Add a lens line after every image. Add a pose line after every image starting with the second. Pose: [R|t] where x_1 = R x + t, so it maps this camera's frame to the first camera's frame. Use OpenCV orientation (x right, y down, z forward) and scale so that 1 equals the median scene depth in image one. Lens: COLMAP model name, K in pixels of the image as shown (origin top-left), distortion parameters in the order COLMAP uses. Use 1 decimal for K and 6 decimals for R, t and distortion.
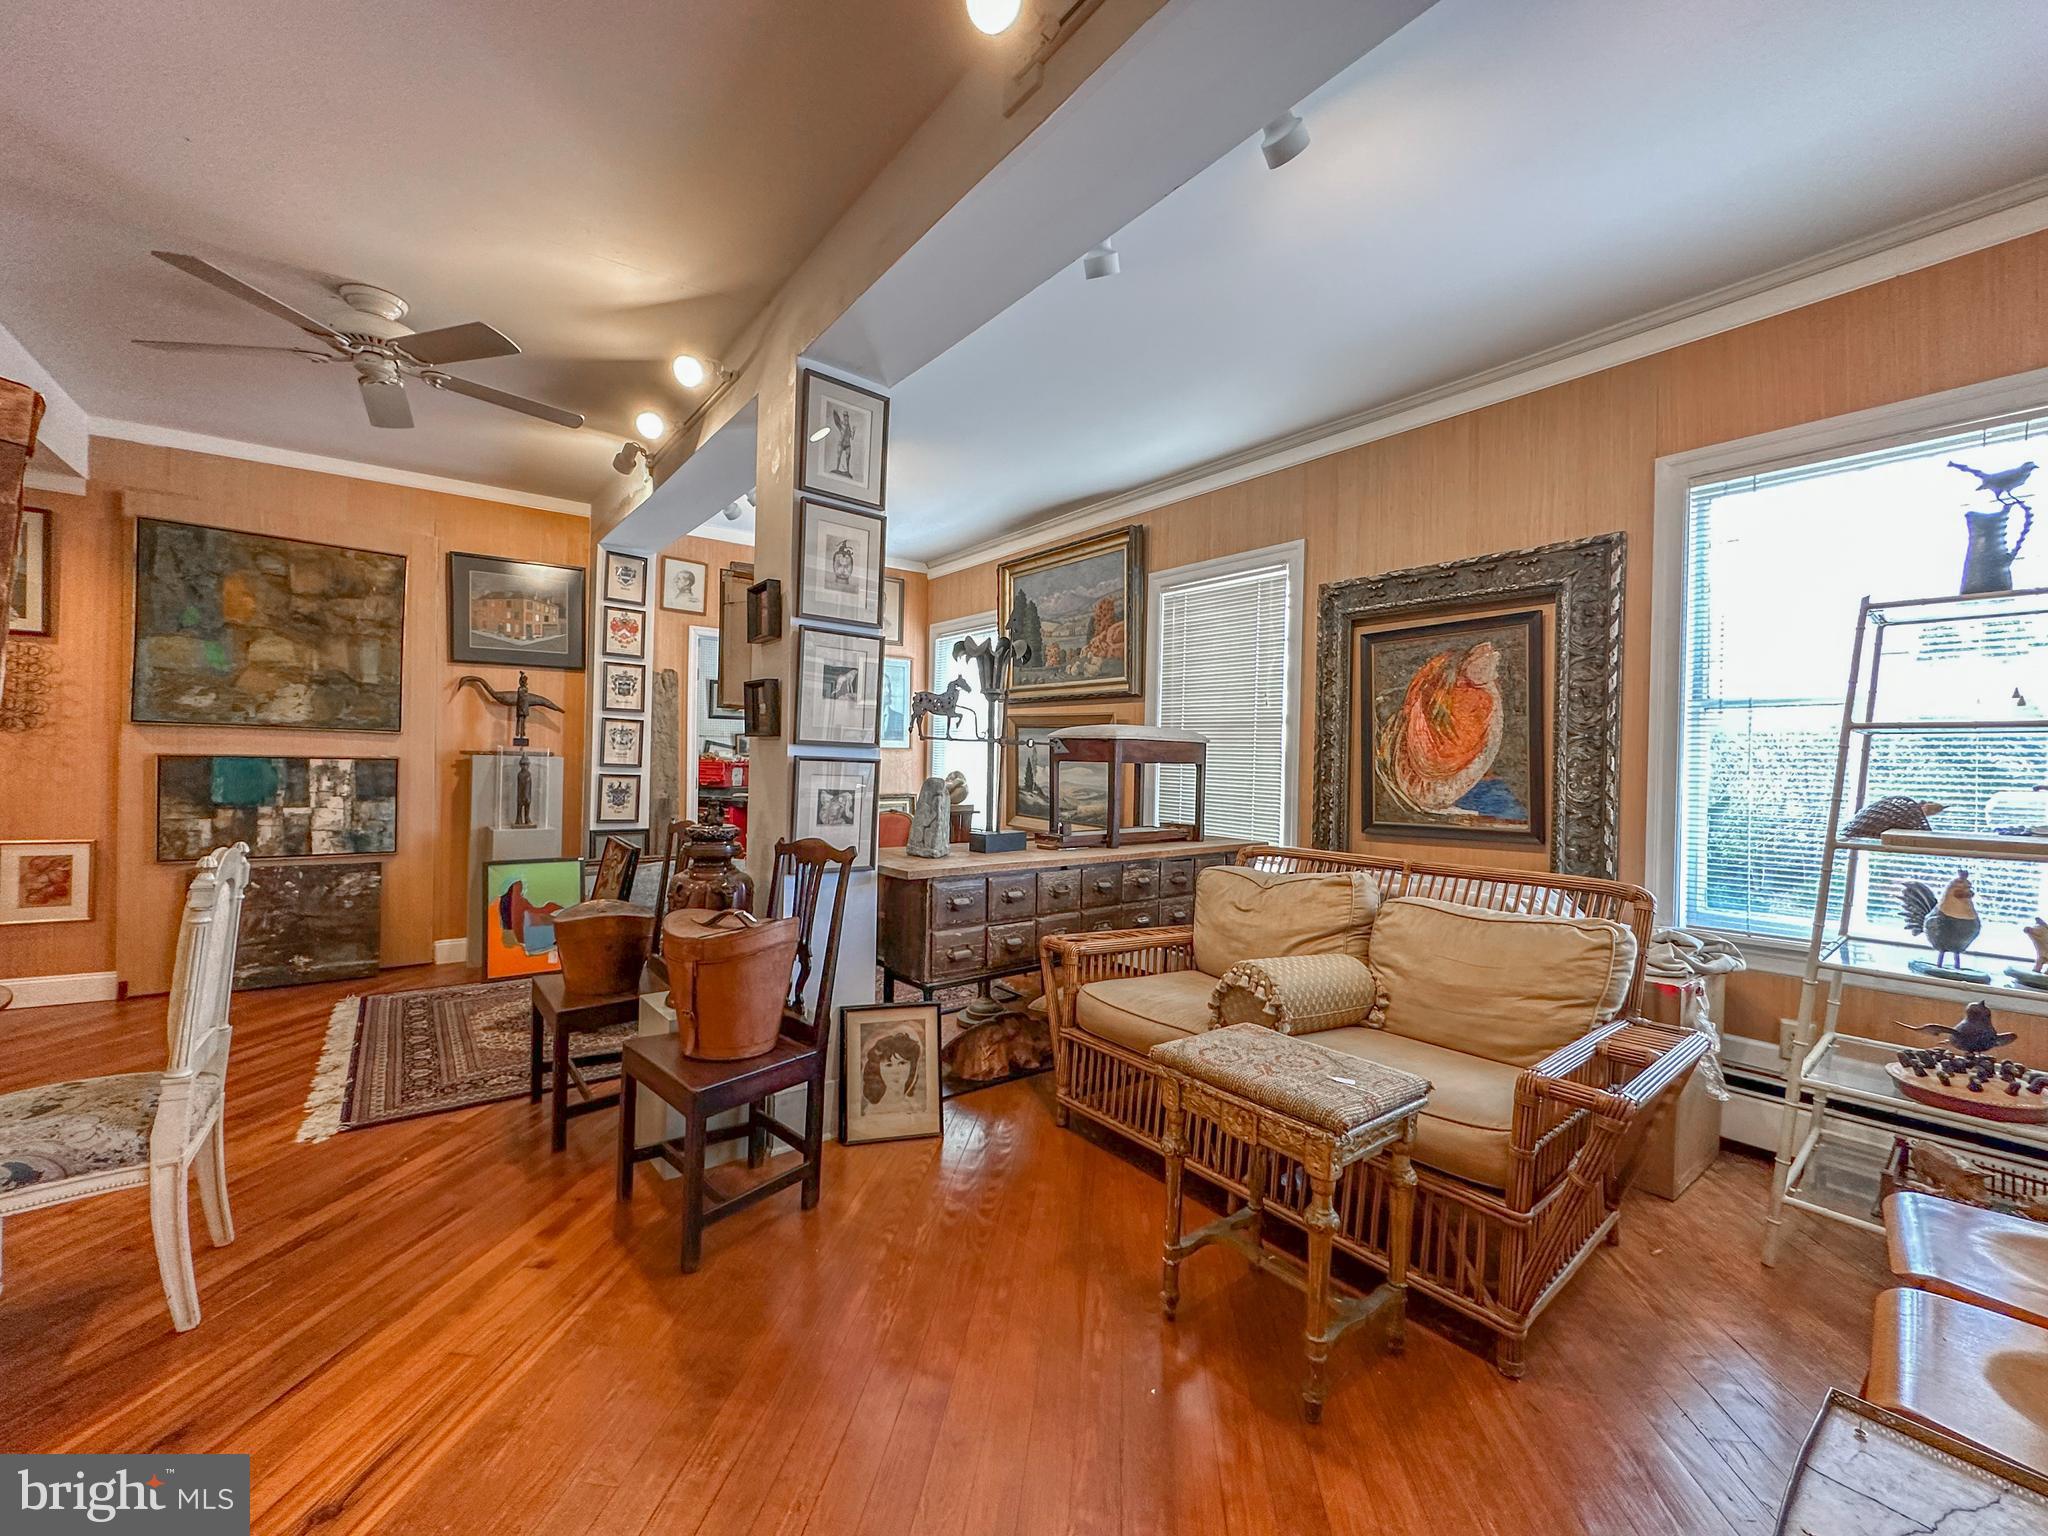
lens RADIAL K [[809.1, 0, 1026.9], [0, 809.1, 761.2], [0, 0, 1]] dist [-0.001961, 0.000307]
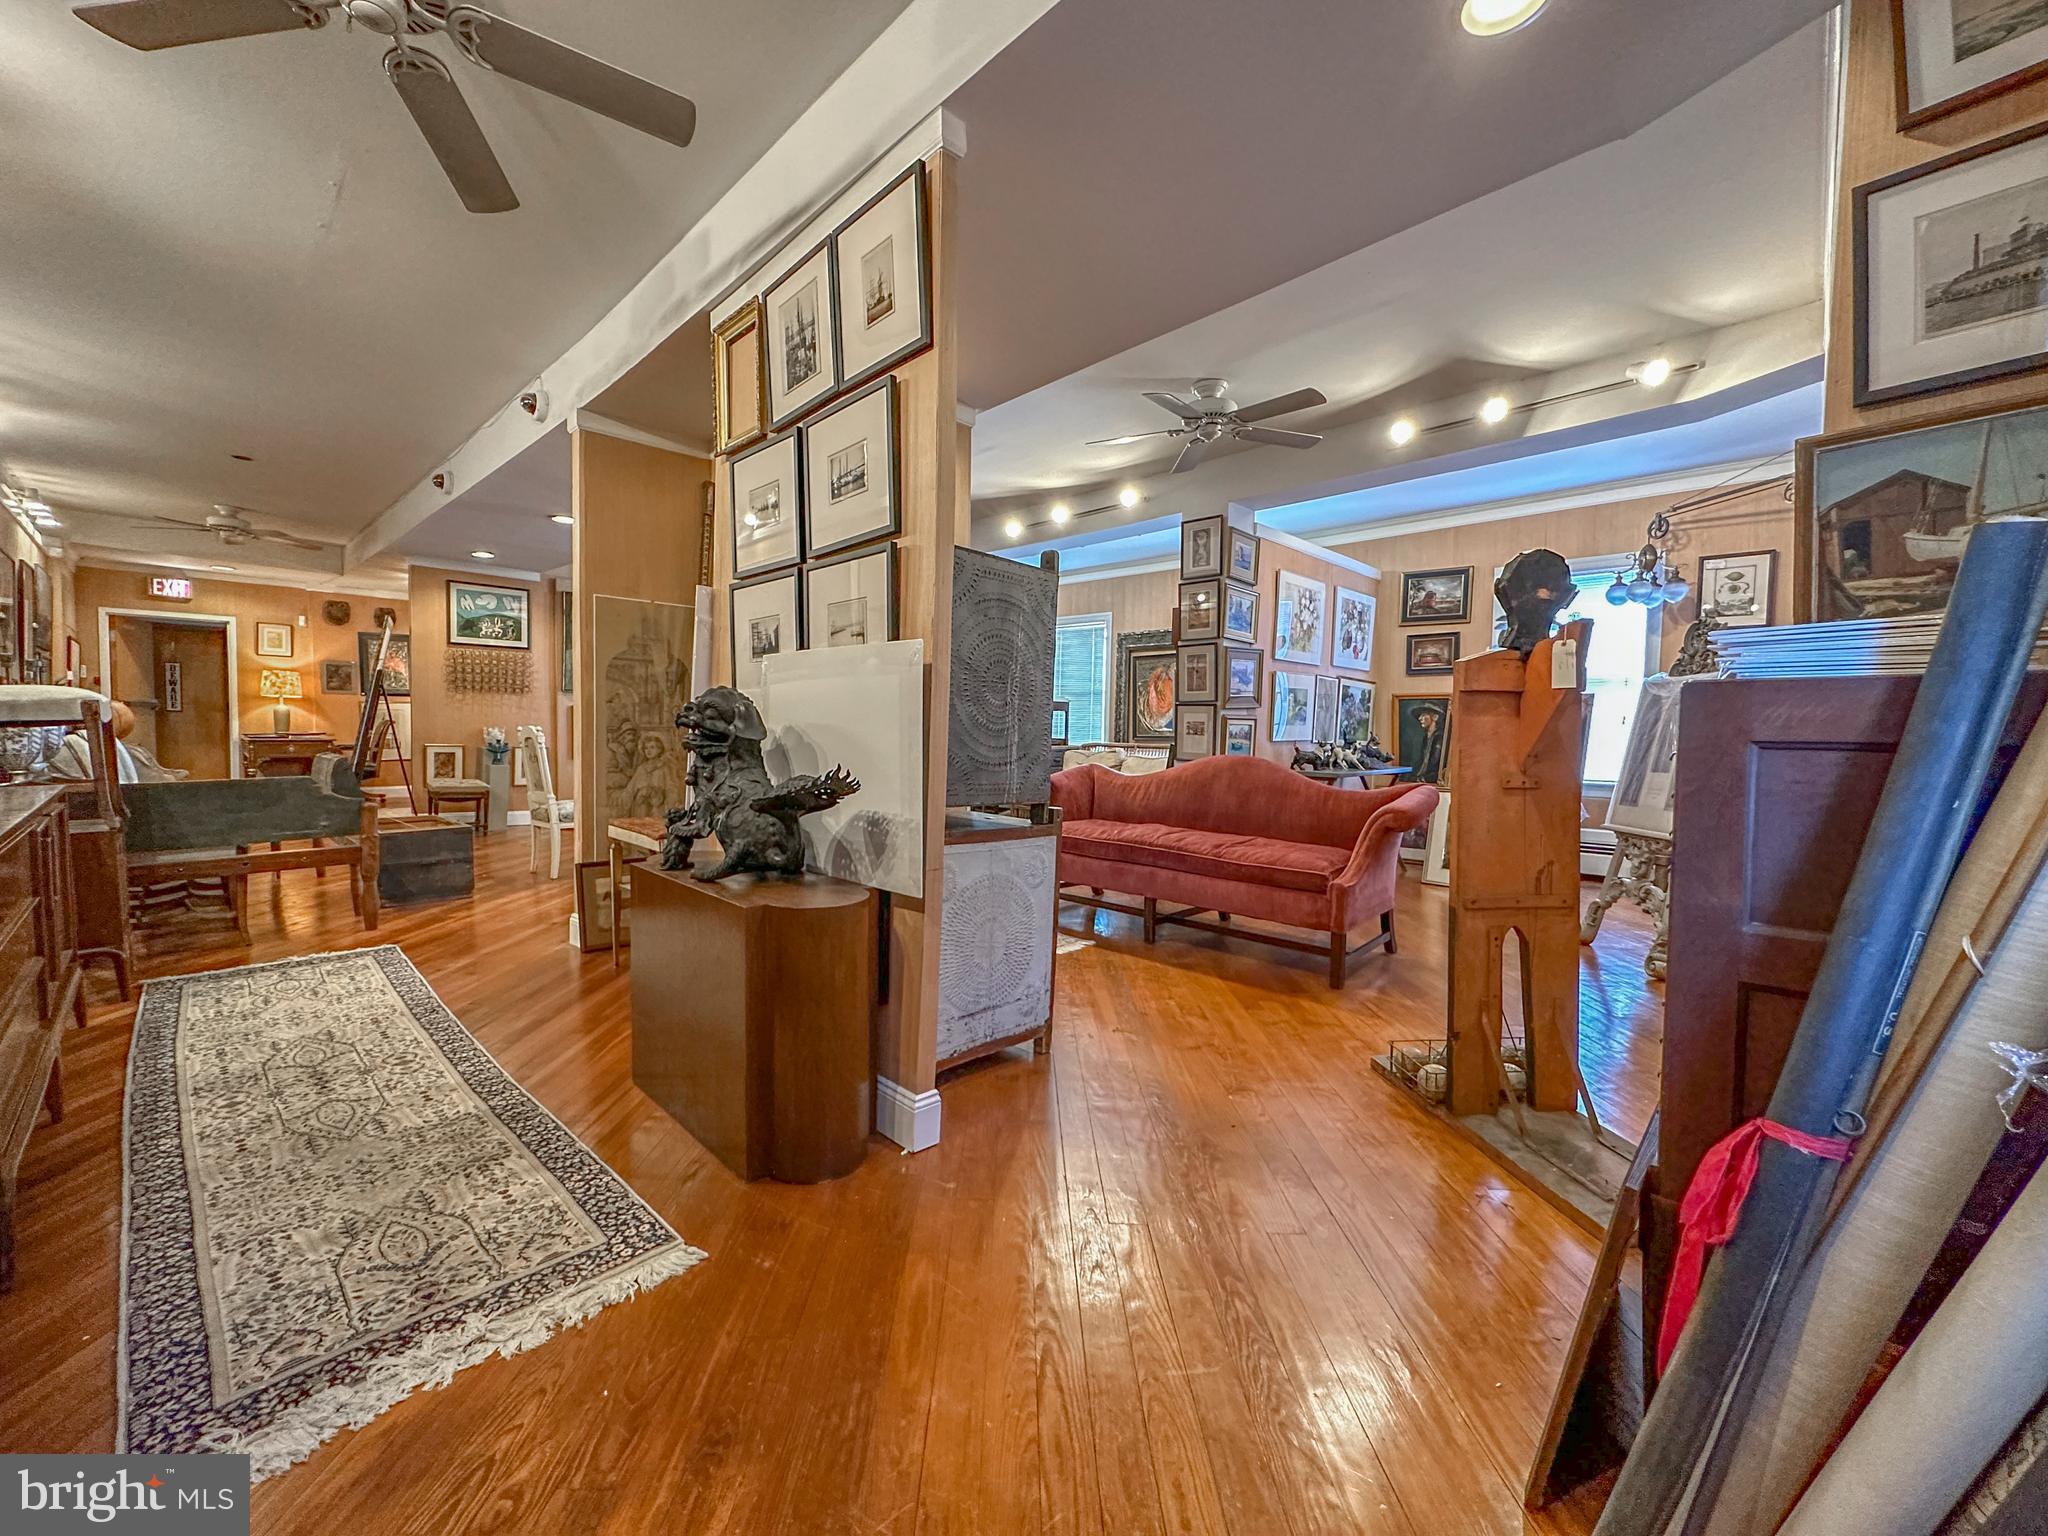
lens RADIAL K [[809.1, 0, 1020.8], [0, 809.1, 761.7], [0, 0, 1]] dist [-0.001961, 0.000307]
pose [[0.991154, -0.006937, 0.132535, -0.180303], [0.000549, 0.998839, 0.048179, 0.029101], [-0.132715, -0.047680, 0.990007, -1.037575]]
